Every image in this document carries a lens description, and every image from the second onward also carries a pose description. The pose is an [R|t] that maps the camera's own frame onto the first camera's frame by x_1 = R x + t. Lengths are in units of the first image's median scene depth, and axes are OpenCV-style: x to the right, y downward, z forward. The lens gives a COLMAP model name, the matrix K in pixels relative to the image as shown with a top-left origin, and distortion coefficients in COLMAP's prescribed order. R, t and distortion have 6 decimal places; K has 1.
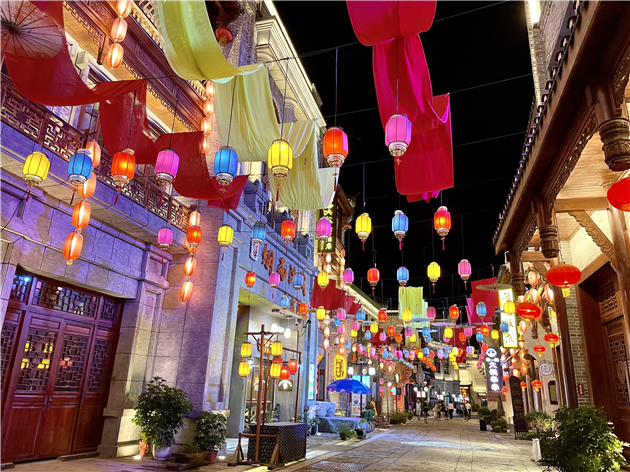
lens RADIAL K [[477.2, 0, 314.5], [0, 477.2, 234.7], [0, 0, 1]] dist [0.032397, -0.002218]
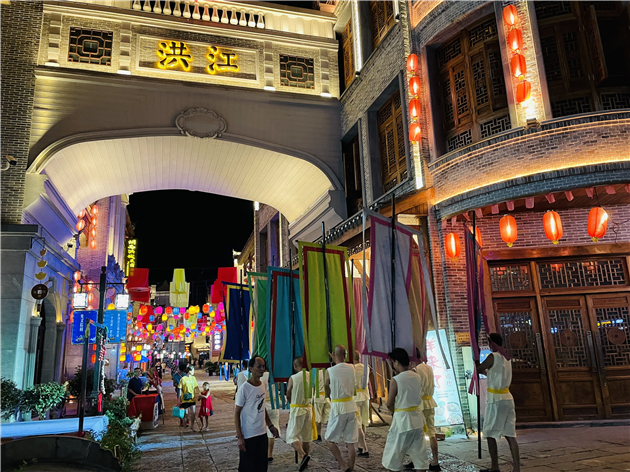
lens RADIAL K [[477.2, 0, 315.1], [0, 477.2, 235.6], [0, 0, 1]] dist [0.032397, -0.002218]
pose [[0.843494, 0.043957, 0.535338, -0.084811], [-0.091255, 0.993885, 0.062176, -0.069194], [-0.529331, -0.101297, 0.842347, -0.176108]]
